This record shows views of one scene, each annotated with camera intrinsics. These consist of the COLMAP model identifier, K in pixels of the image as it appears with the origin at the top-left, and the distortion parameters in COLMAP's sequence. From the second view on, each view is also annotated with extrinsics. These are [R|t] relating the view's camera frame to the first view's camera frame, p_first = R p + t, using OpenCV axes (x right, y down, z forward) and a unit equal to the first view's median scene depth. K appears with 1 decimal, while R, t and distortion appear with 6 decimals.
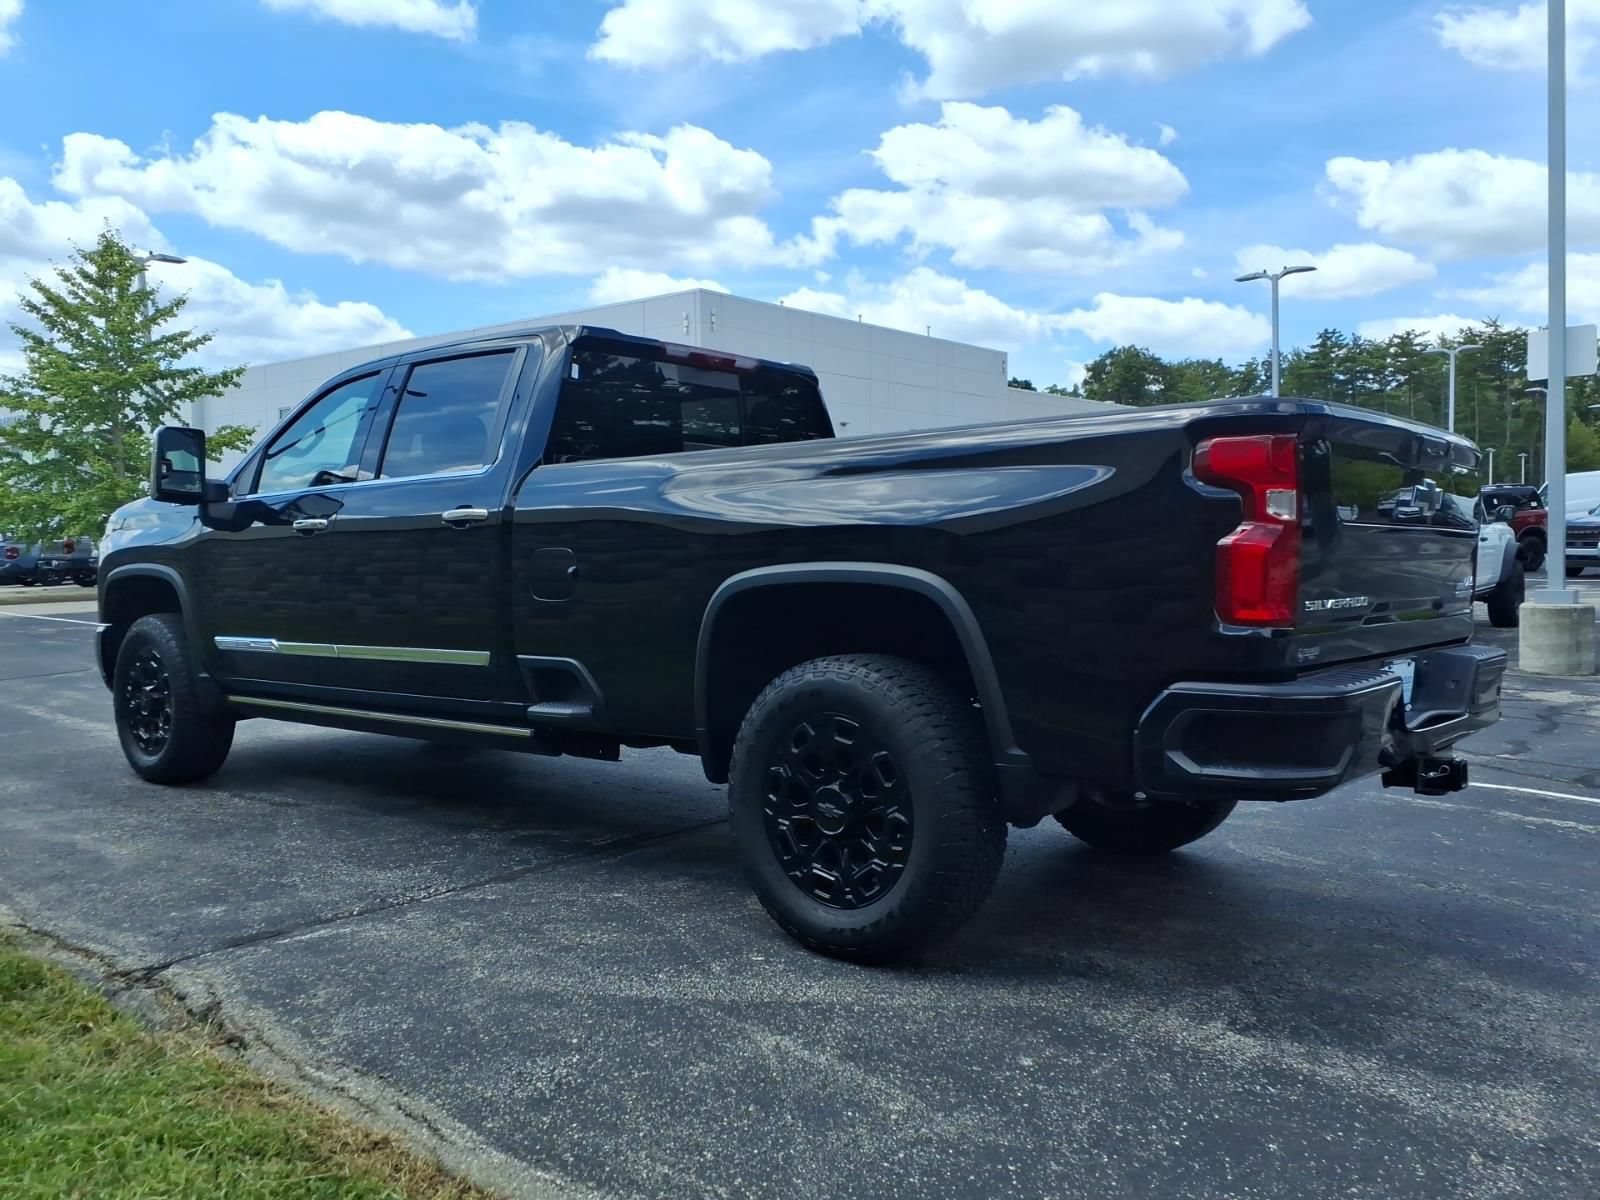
lens RADIAL K [[1274.2, 0, 800.1], [0, 1274.2, 613.5], [0, 0, 1]] dist [0.050268, -0.052231]
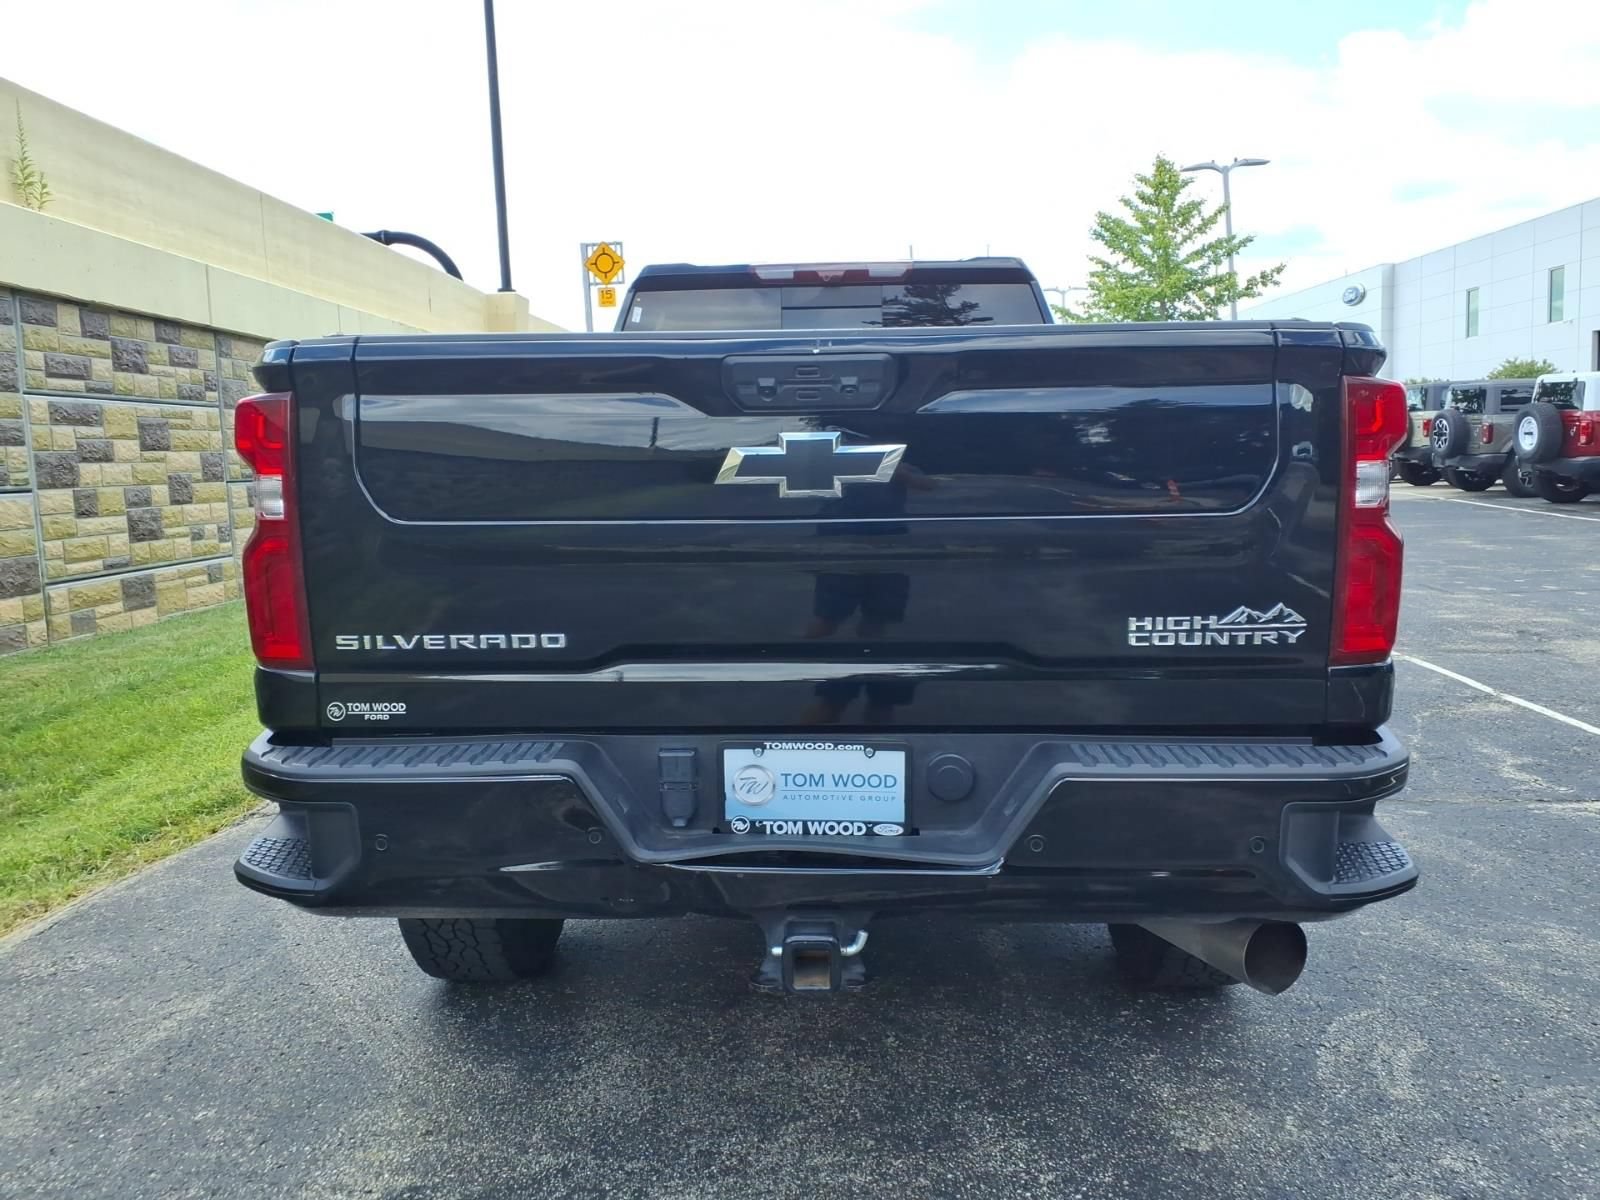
lens RADIAL K [[1274.2, 0, 795.7], [0, 1274.2, 595.8], [0, 0, 1]] dist [0.050268, -0.052231]
pose [[0.616245, 0.078309, -0.783651, 0.542811], [-0.021804, 0.996359, 0.082419, -0.046811], [0.787252, -0.033703, 0.615709, 0.383729]]
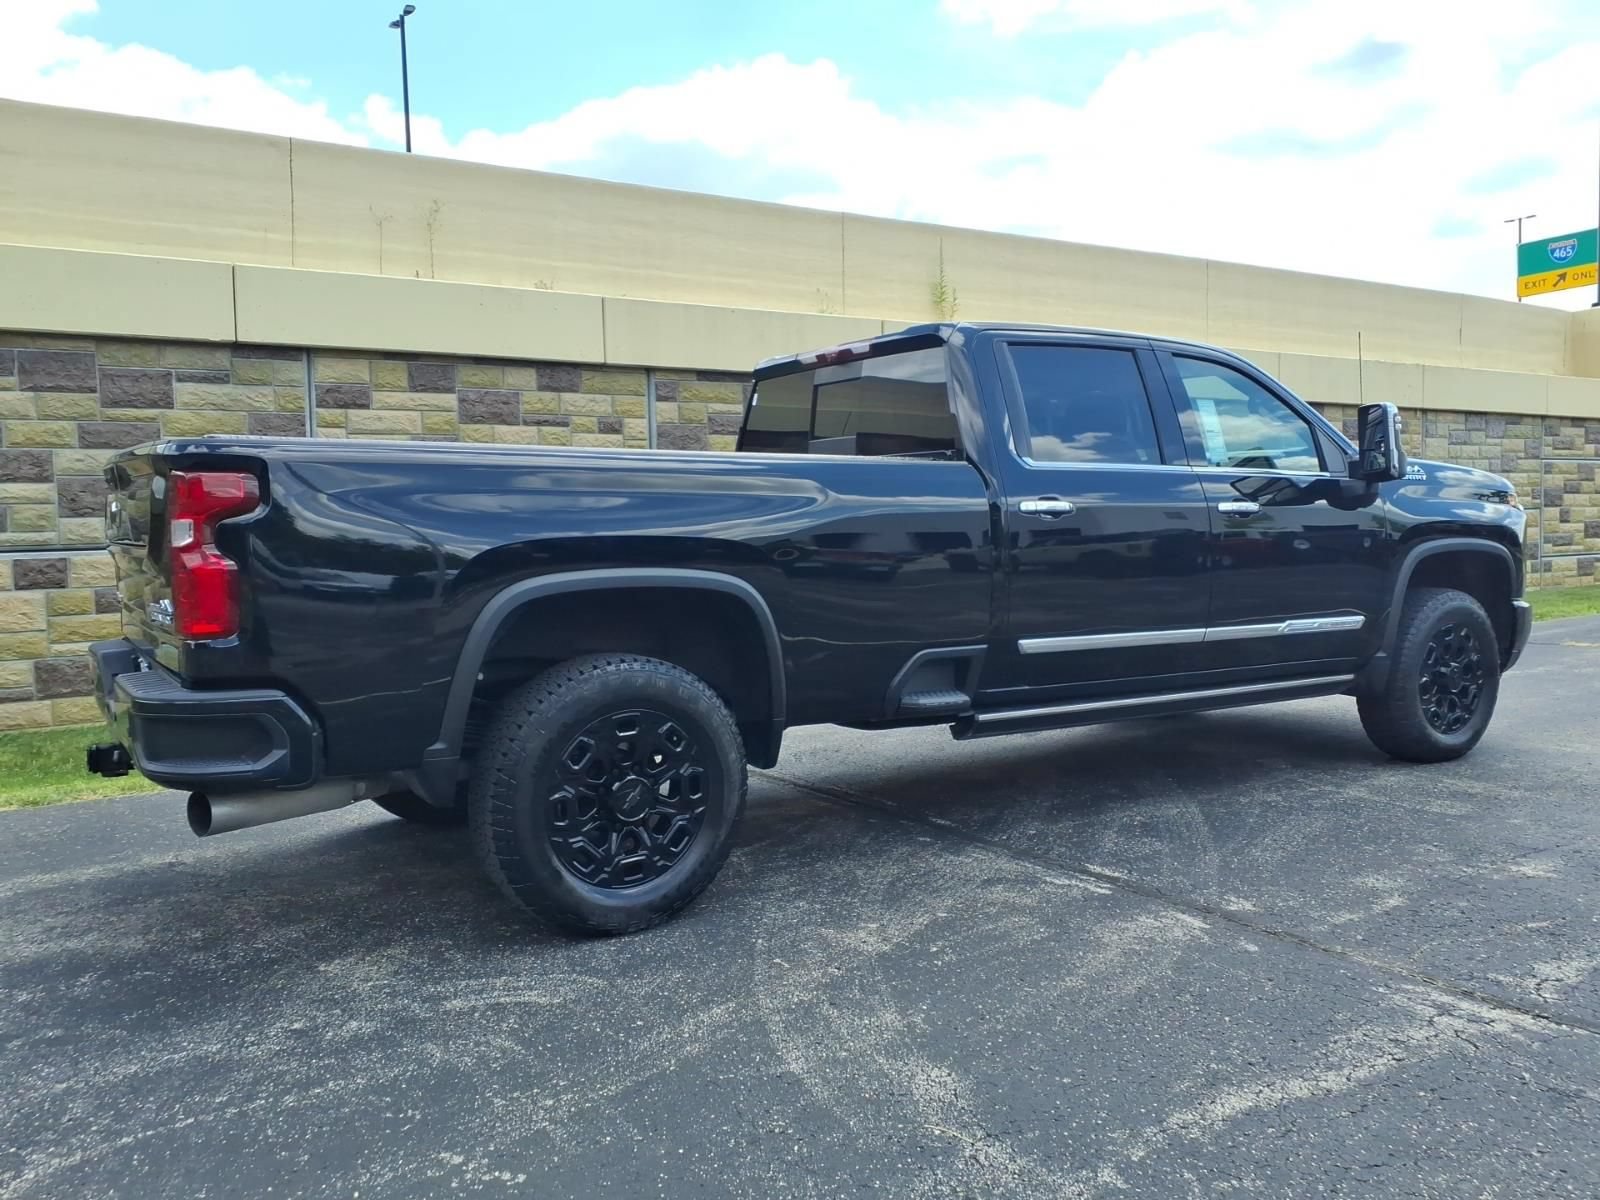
lens RADIAL K [[1274.2, 0, 813.5], [0, 1274.2, 608.9], [0, 0, 1]] dist [0.050268, -0.052231]
pose [[-0.286722, 0.076198, -0.954979, 0.828505], [-0.026921, 0.995797, 0.087538, -0.074585], [0.957636, 0.050808, -0.283465, 1.131539]]
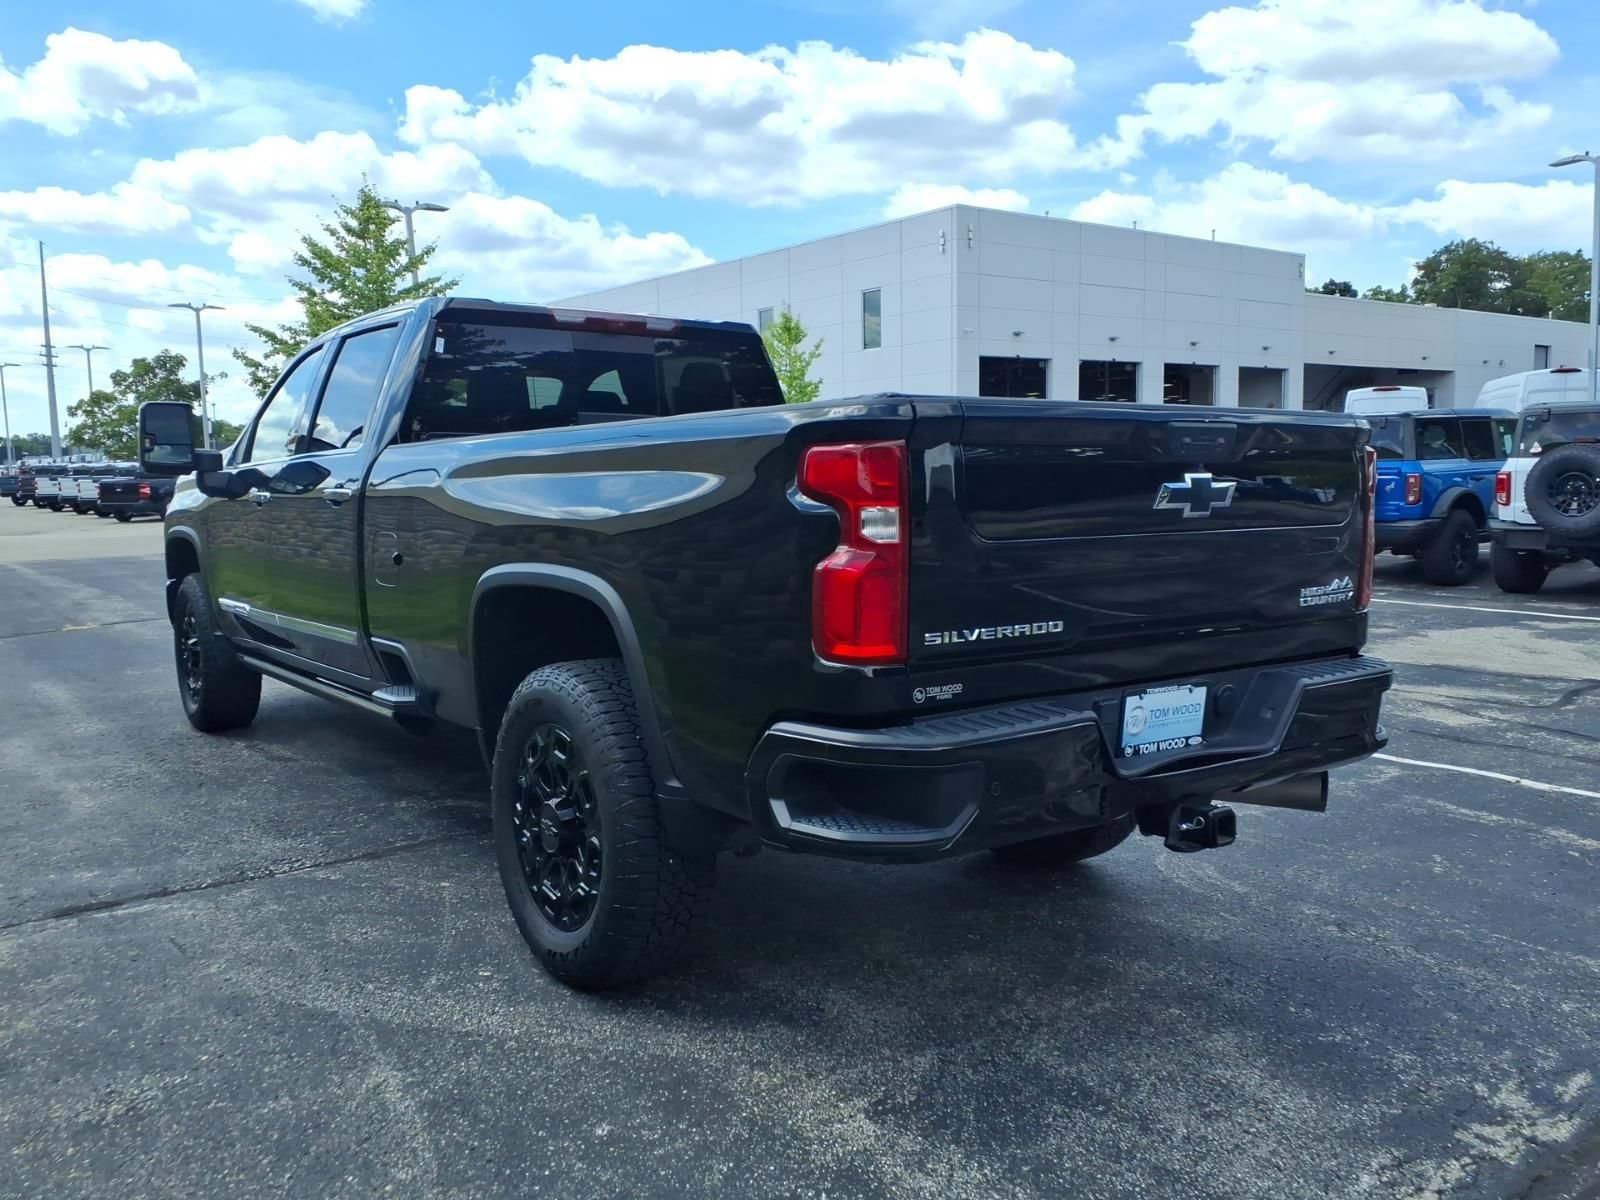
lens RADIAL K [[1274.2, 0, 803.6], [0, 1274.2, 609.2], [0, 0, 1]] dist [0.050268, -0.052231]
pose [[0.974706, 0.017985, -0.222767, 0.251825], [-0.004923, 0.998243, 0.059051, -0.038179], [0.223437, -0.056461, 0.973082, 0.077960]]
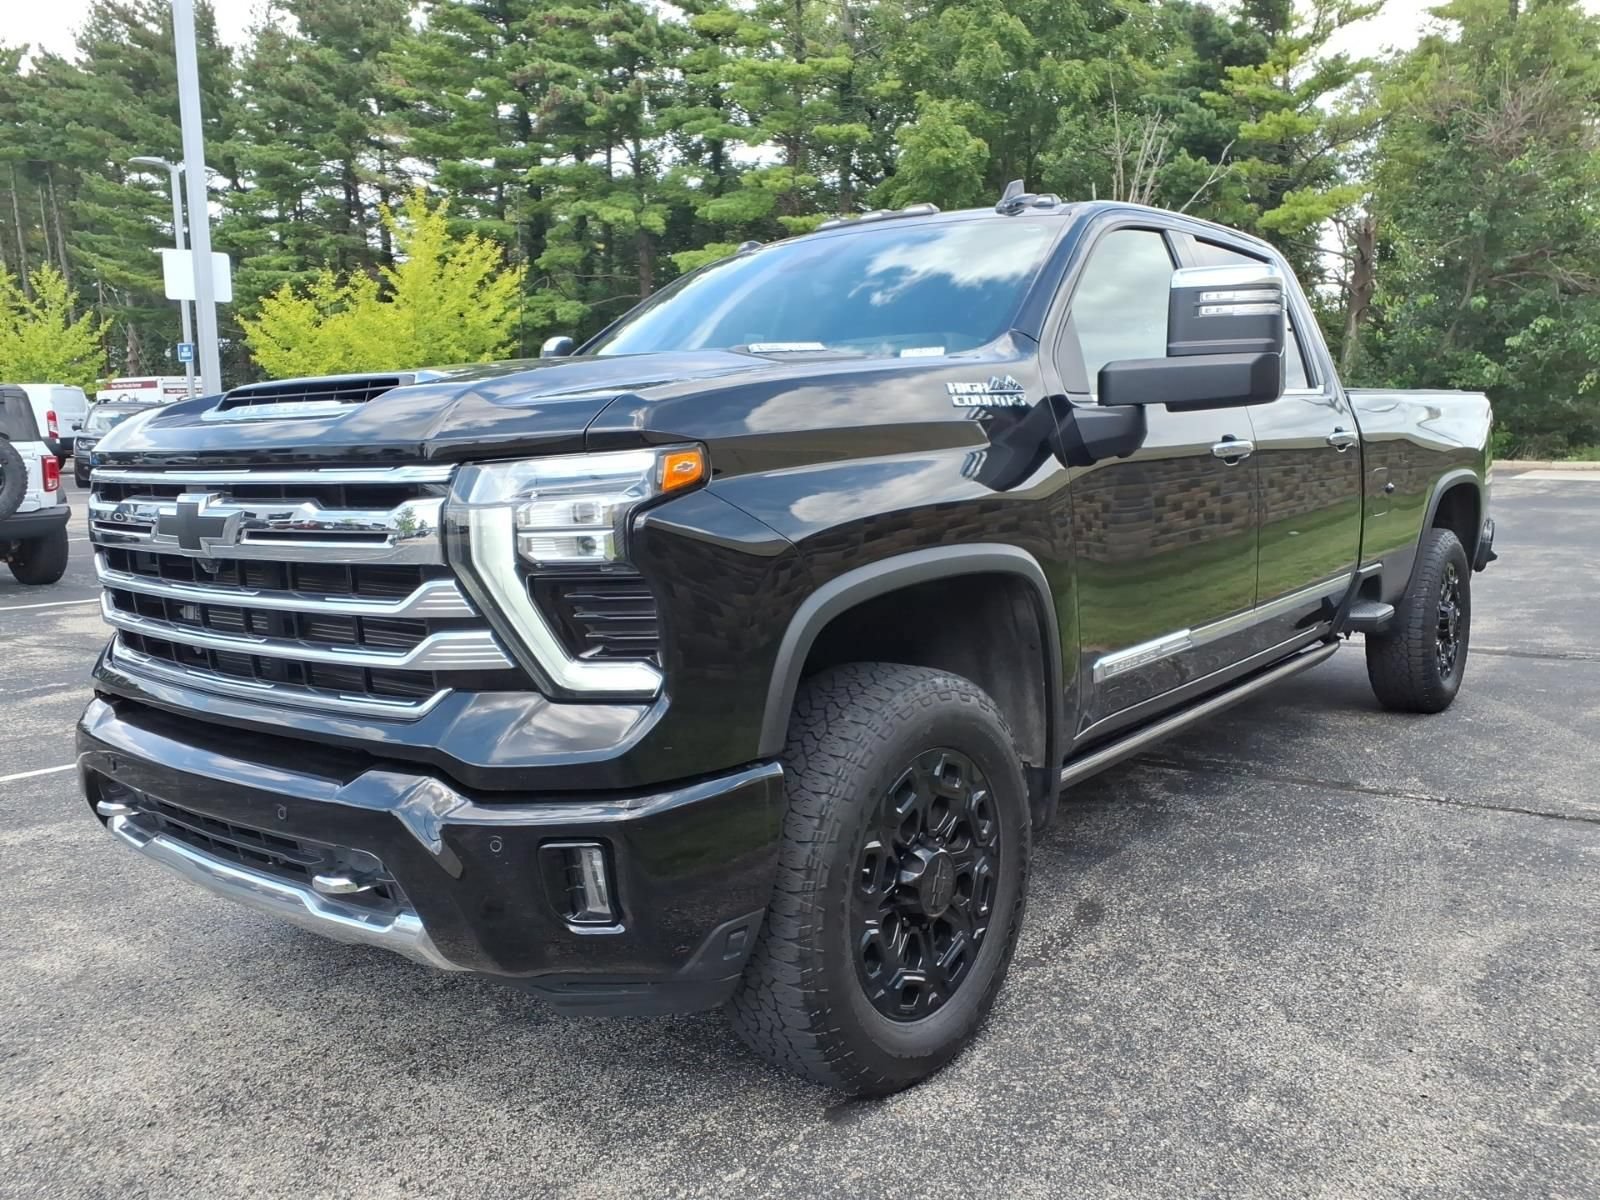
lens RADIAL K [[1274.2, 0, 806.7], [0, 1274.2, 606.4], [0, 0, 1]] dist [0.050268, -0.052231]
pose [[-0.030810, -0.124286, 0.991768, -0.971640], [0.064924, 0.989895, 0.126068, -0.078522], [-0.997414, 0.068274, -0.022430, 1.133018]]
